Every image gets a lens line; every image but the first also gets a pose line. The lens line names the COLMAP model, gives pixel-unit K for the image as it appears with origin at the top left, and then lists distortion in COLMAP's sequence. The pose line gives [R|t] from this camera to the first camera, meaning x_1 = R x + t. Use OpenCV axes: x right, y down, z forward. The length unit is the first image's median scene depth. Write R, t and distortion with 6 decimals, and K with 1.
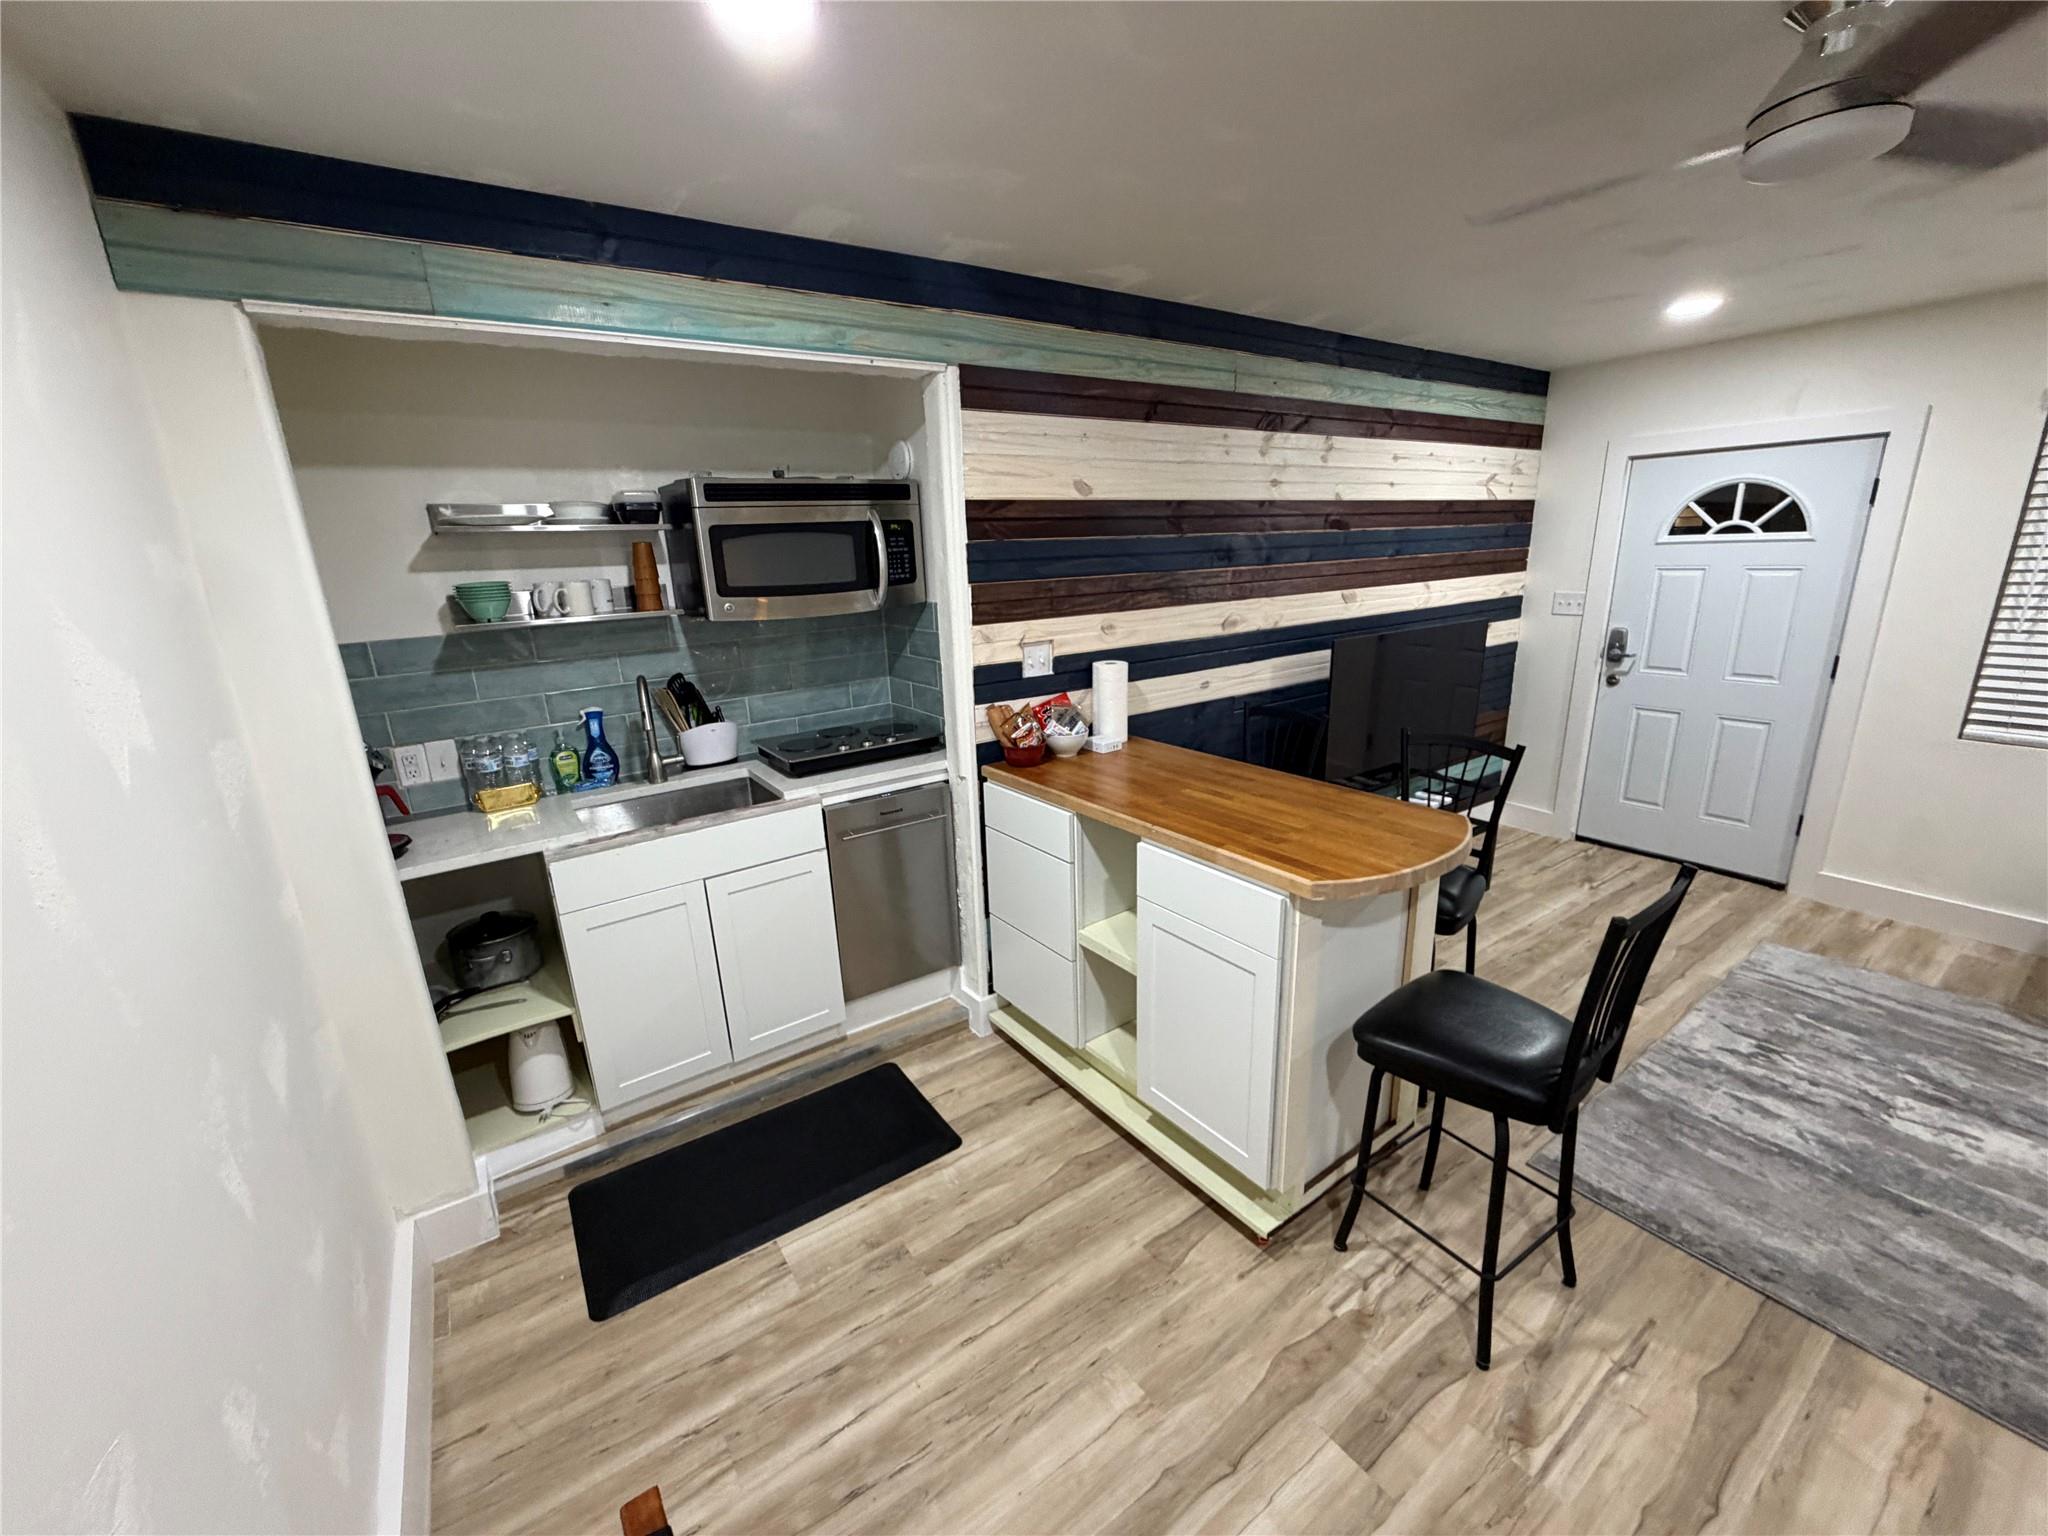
lens RADIAL K [[816.8, 0, 1018.5], [0, 816.8, 766.9], [0, 0, 1]] dist [-0.001029, 0.000580]
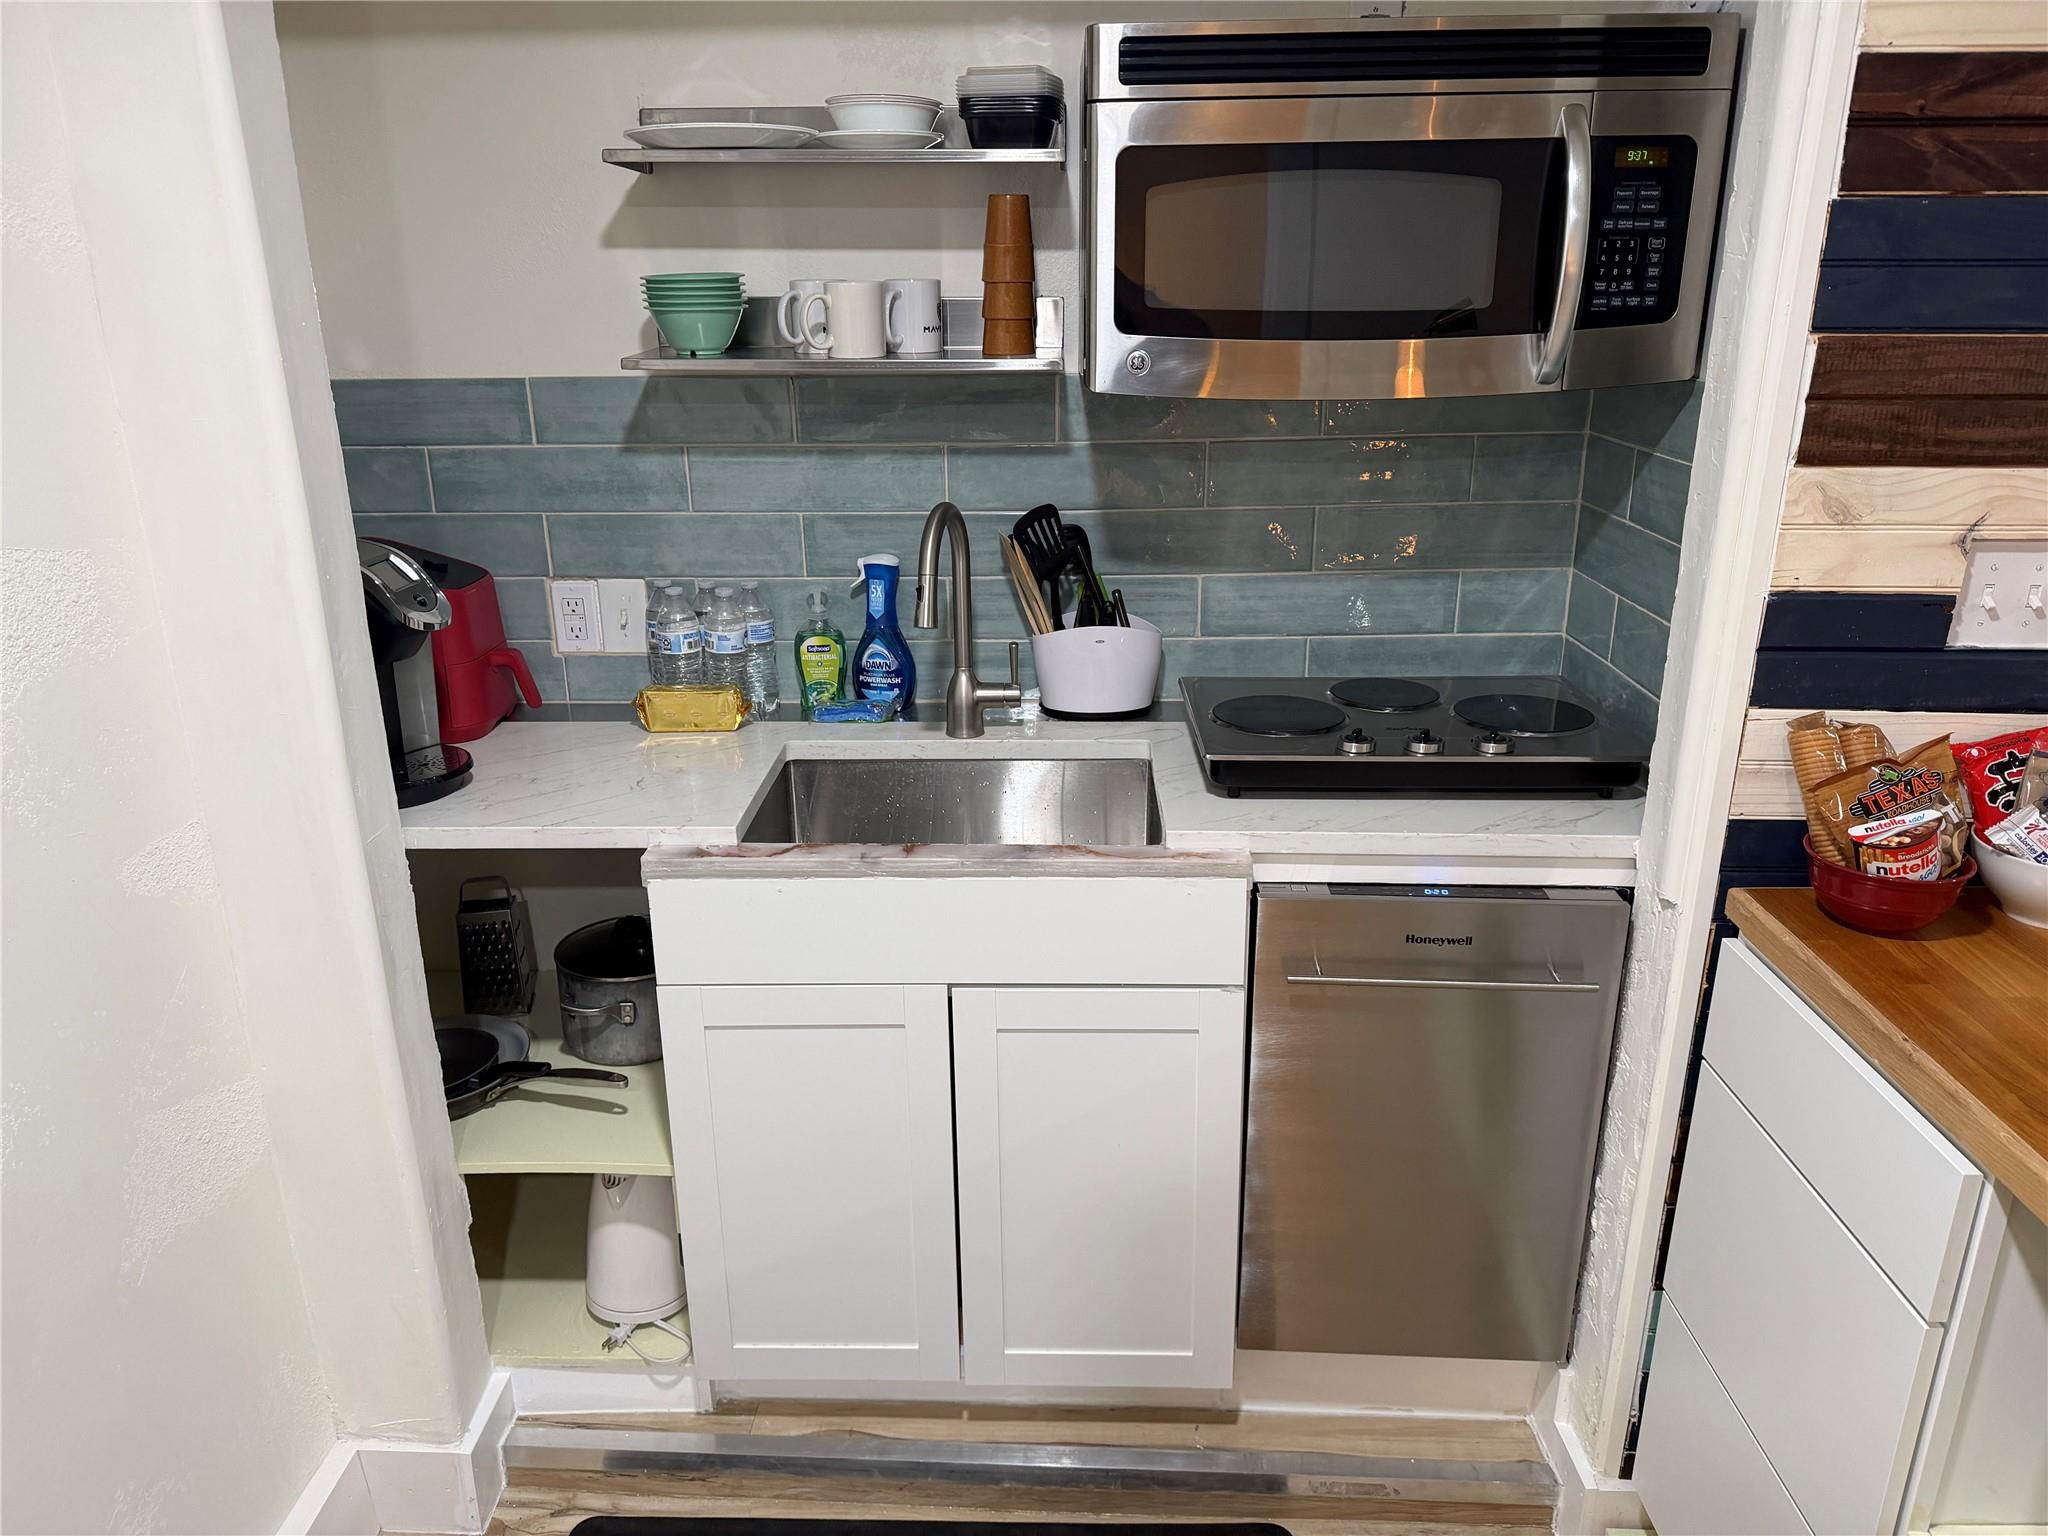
lens RADIAL K [[1436.9, 0, 1013.0], [0, 1436.9, 772.0], [0, 0, 1]] dist [0.039384, -0.051709]
pose [[0.799359, 0.223820, -0.557611, 0.041669], [-0.179007, 0.974600, 0.134582, -0.077402], [0.573570, -0.007763, 0.819120, 0.359151]]
